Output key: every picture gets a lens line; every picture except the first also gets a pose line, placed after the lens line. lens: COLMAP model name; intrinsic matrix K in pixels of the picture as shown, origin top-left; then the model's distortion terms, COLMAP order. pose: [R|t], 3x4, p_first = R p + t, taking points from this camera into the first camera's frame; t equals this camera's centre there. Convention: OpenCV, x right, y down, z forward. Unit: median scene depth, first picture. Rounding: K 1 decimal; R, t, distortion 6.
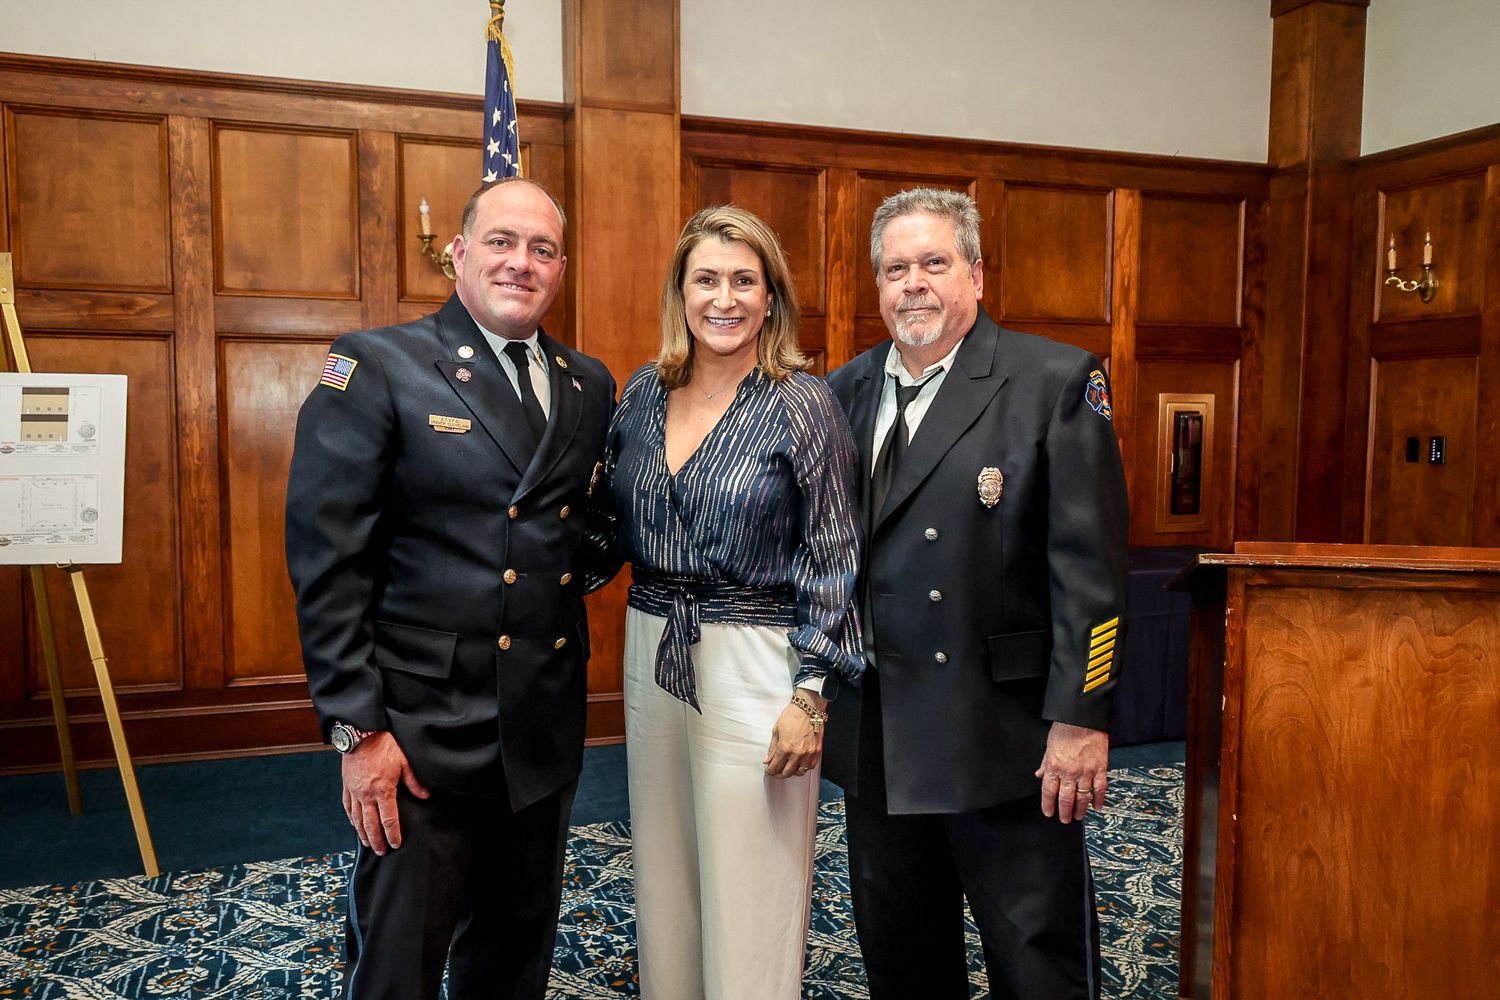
lens RADIAL K [[1274.2, 0, 746.3], [0, 1274.2, 500.8], [0, 0, 1]] dist [0.013136, -0.010129]
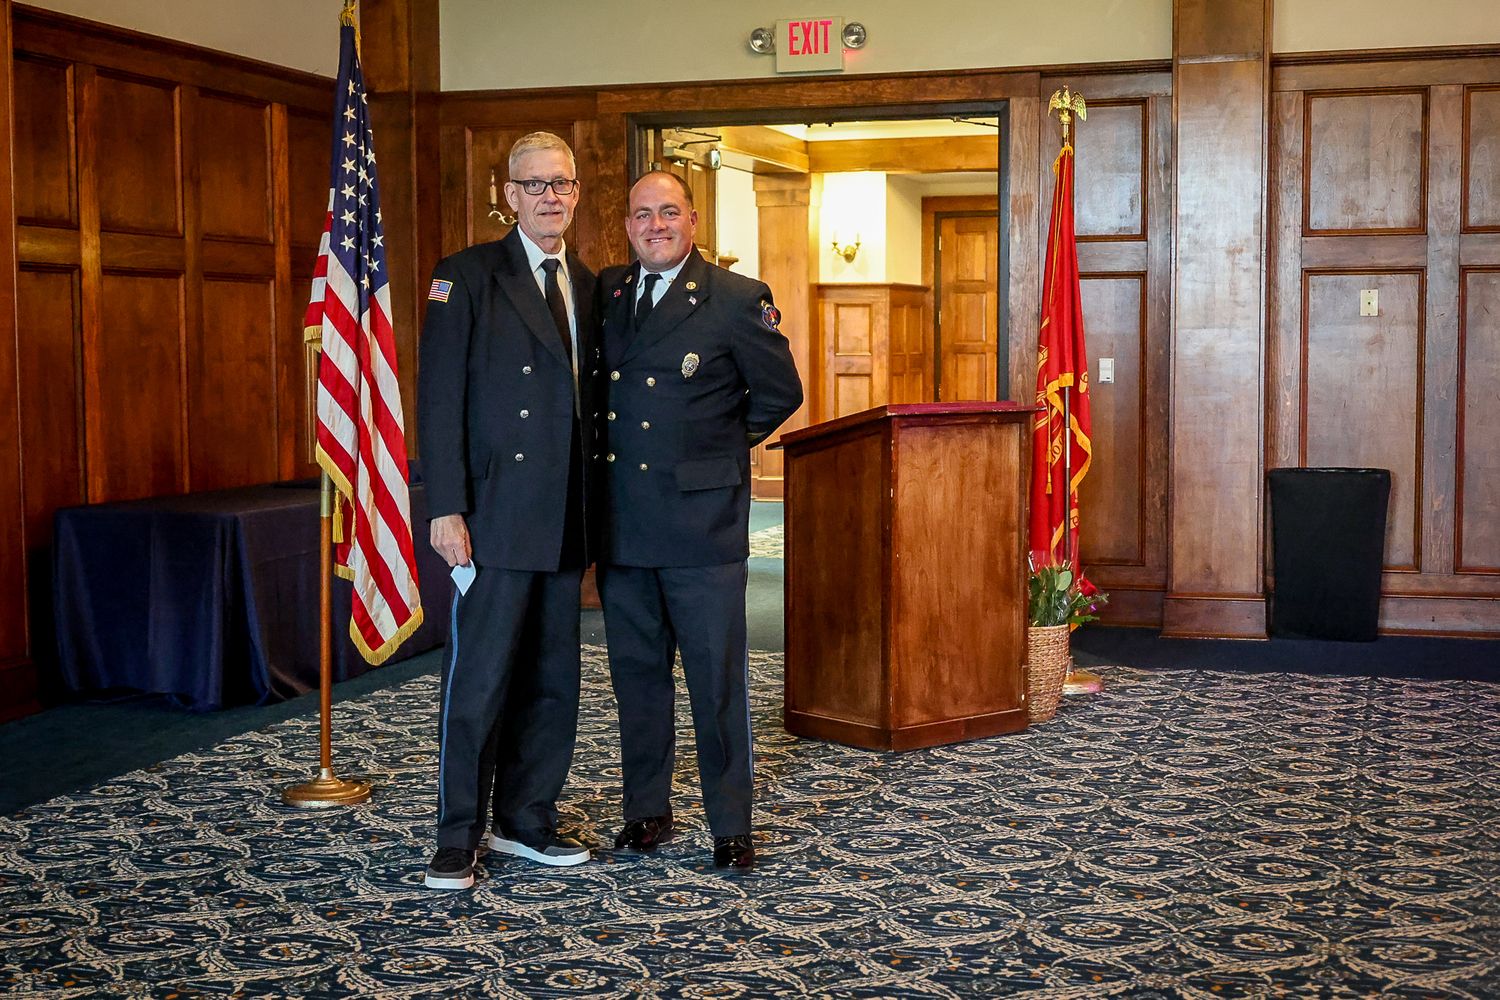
lens RADIAL K [[2197.3, 0, 746.4], [0, 2197.3, 512.0], [0, 0, 1]] dist [0.029013, 0.000000]
pose [[0.589296, -0.068954, 0.804969, -0.856474], [0.061518, 0.997288, 0.040393, 0.016899], [-0.805571, 0.025717, 0.591940, -0.258624]]
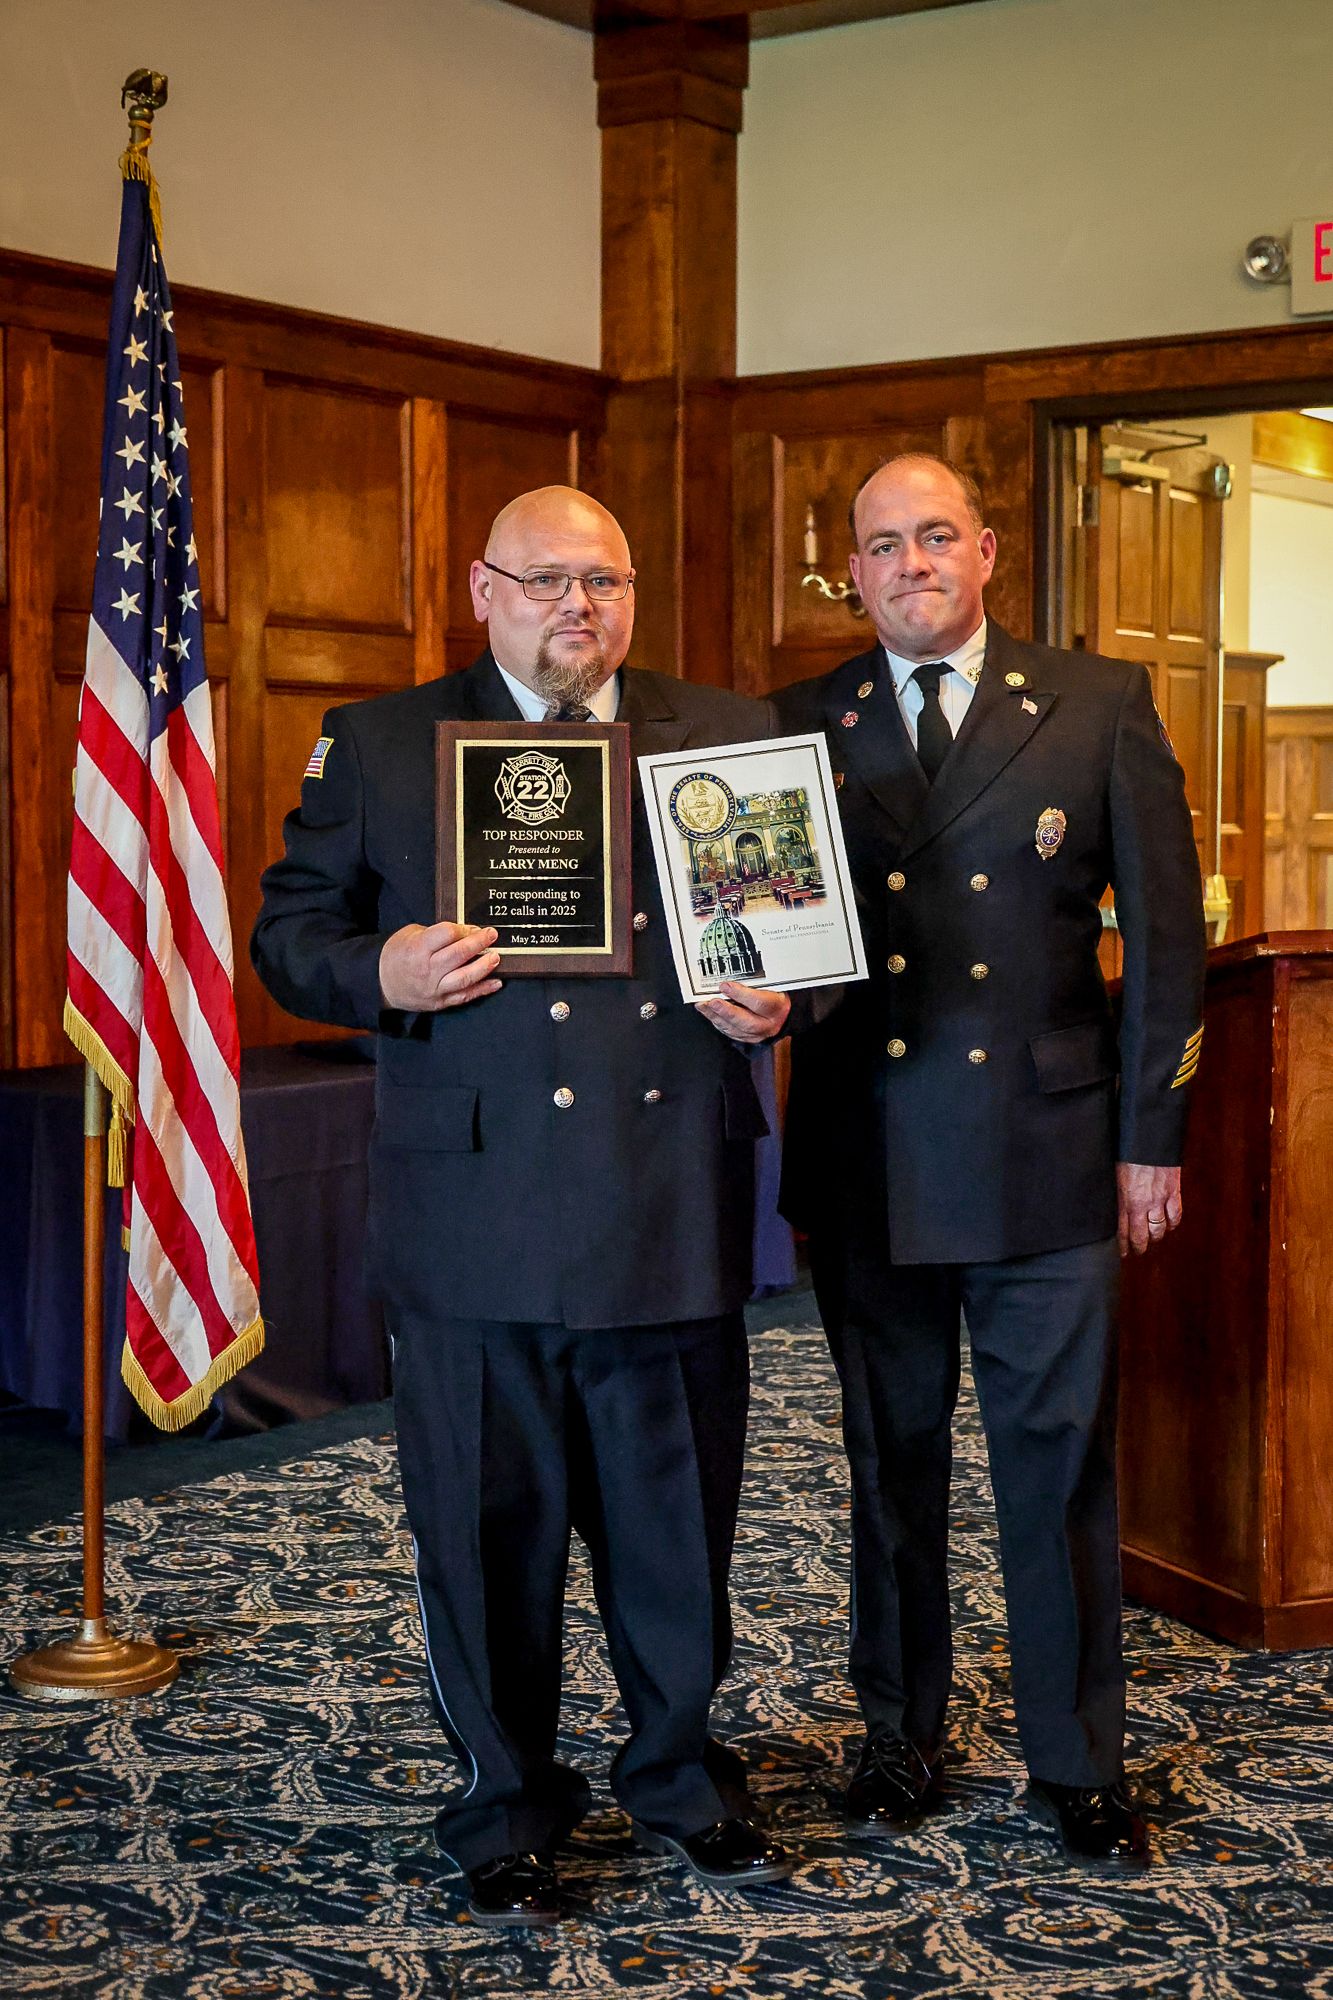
lens RADIAL K [[3044.2, 0, 677.7], [0, 3044.2, 1003.9], [0, 0, 1]] dist [0.023275, 0.000000]
pose [[0.795798, -0.045243, 0.603870, -0.456823], [0.044963, 0.998867, 0.015584, 0.011412], [-0.603891, 0.014751, 0.796930, -0.158326]]
